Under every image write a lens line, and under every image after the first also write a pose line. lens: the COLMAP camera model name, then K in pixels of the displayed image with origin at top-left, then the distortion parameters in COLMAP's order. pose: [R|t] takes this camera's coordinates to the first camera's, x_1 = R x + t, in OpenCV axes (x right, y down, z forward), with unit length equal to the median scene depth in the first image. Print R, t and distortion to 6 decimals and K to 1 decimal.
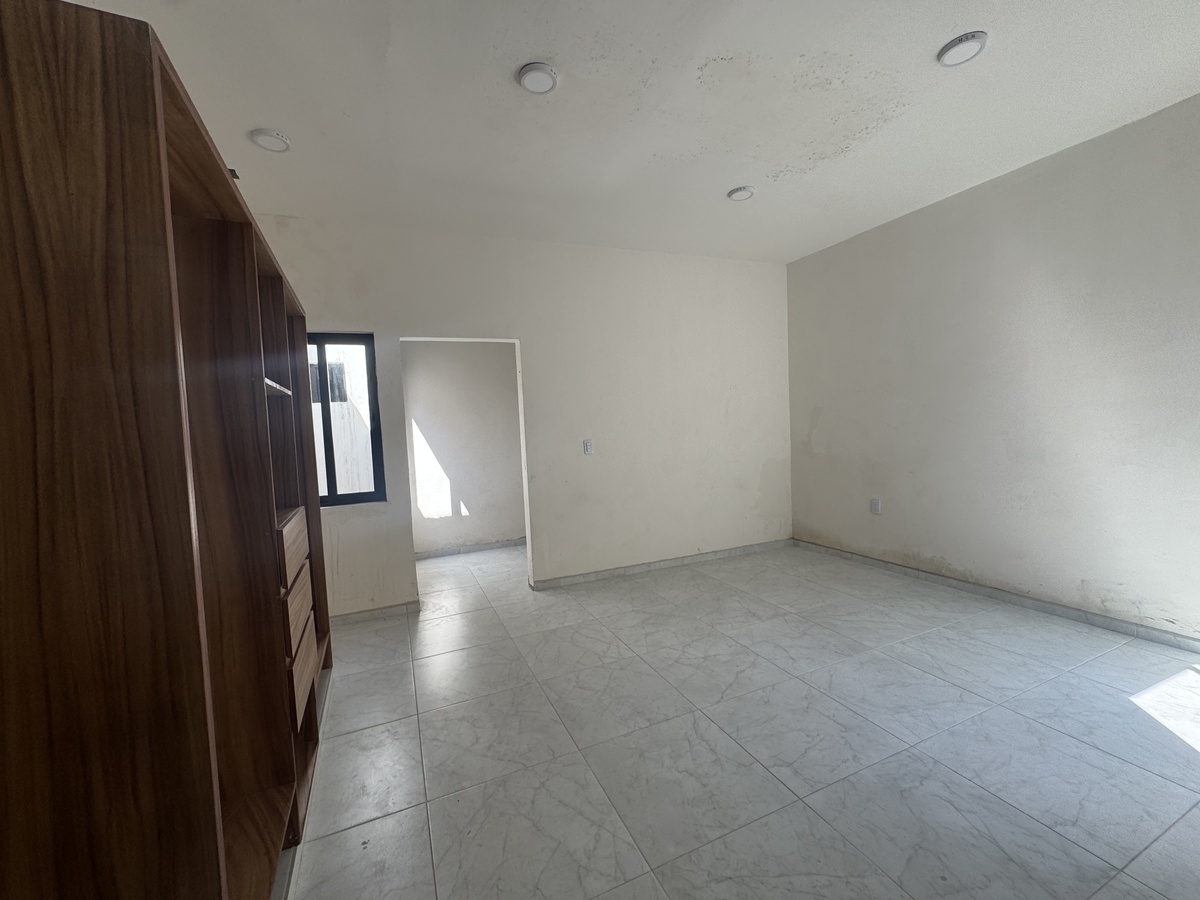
lens RADIAL K [[477.8, 0, 598.9], [0, 477.8, 449.3], [0, 0, 1]] dist [-0.002735, 0.000252]
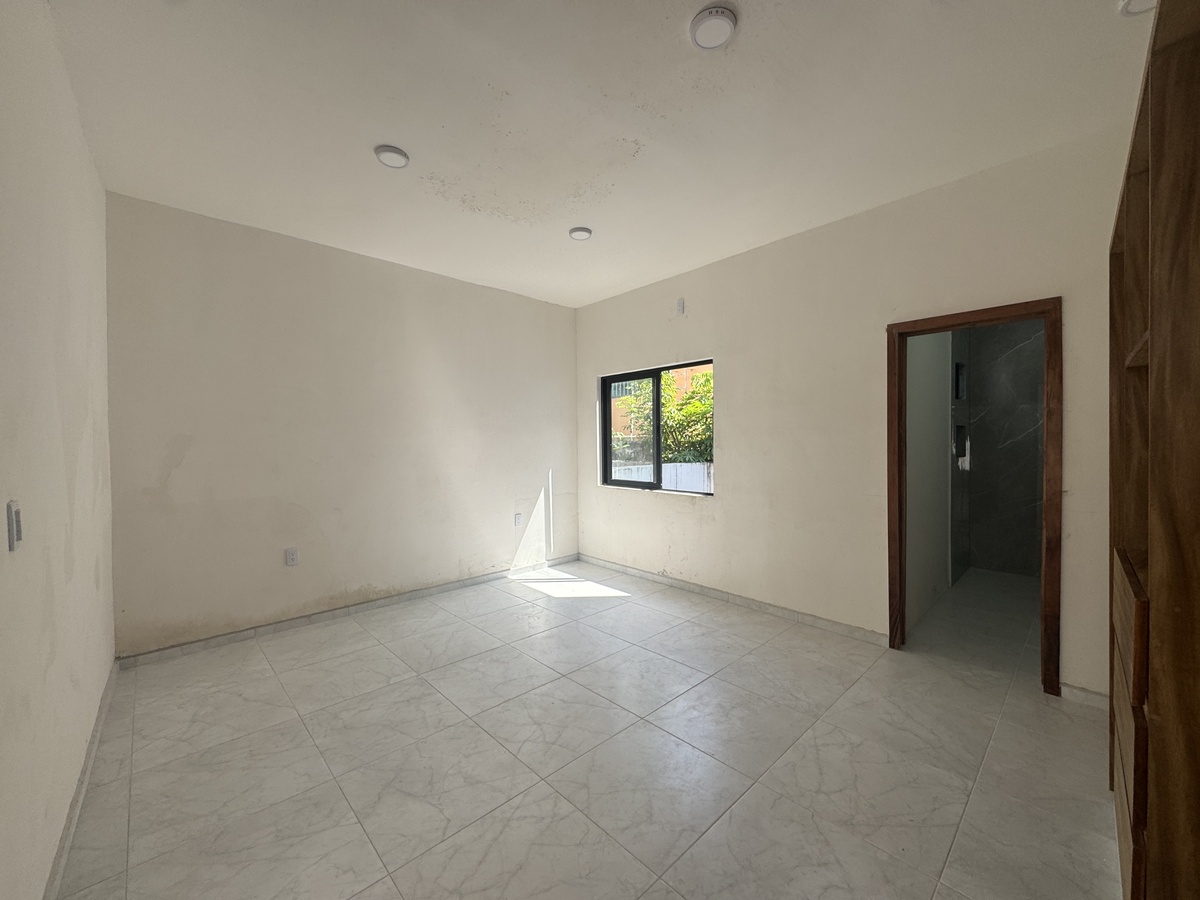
lens RADIAL K [[477.8, 0, 598.9], [0, 477.8, 449.3], [0, 0, 1]] dist [-0.002735, 0.000252]
pose [[-0.336231, 0.034669, 0.941141, -0.623066], [0.075120, 0.997125, -0.009894, -0.031947], [-0.938779, 0.067372, -0.337869, 1.146866]]
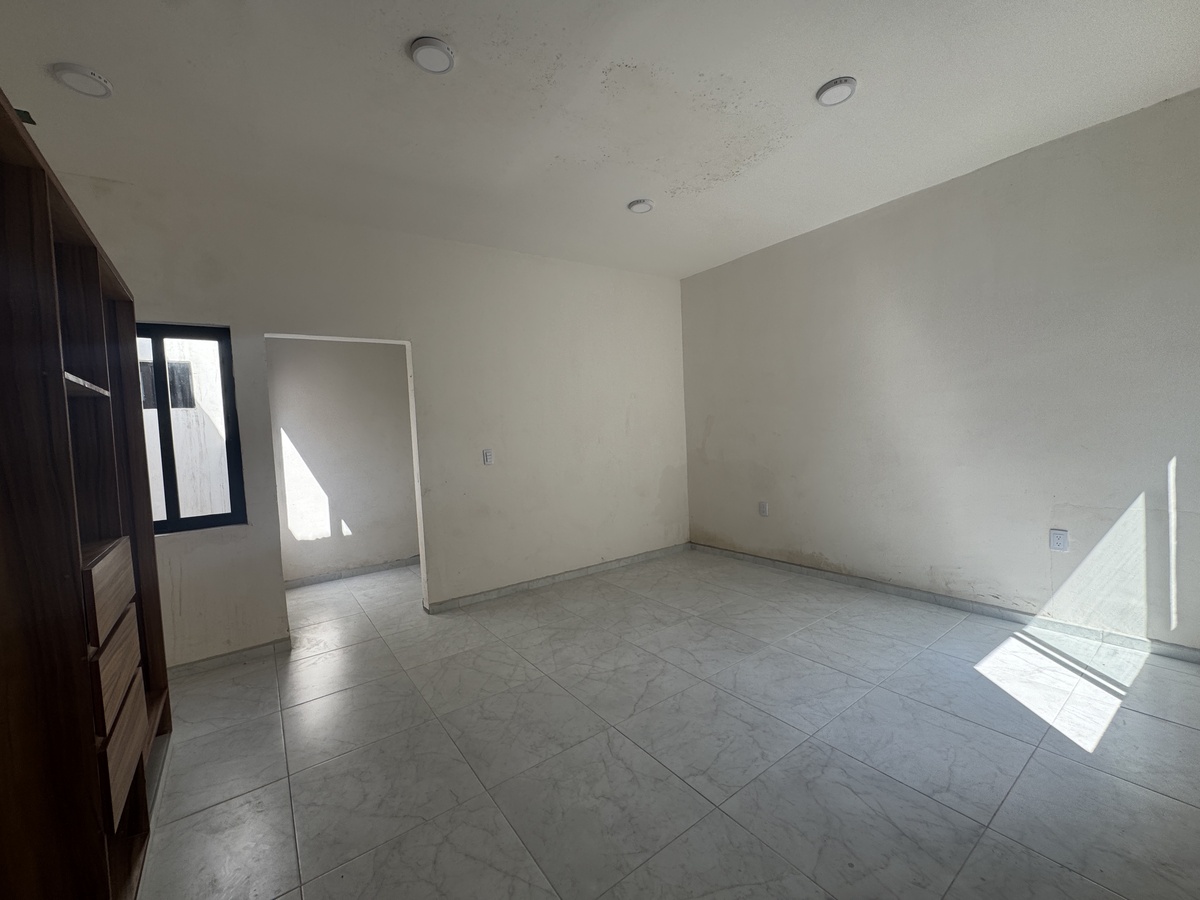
lens RADIAL K [[477.8, 0, 598.9], [0, 477.8, 449.3], [0, 0, 1]] dist [-0.002735, 0.000252]
pose [[0.976982, -0.010641, 0.213058, -0.014117], [0.014889, 0.999721, -0.018341, 0.000778], [-0.212803, 0.021091, 0.976867, 0.039663]]
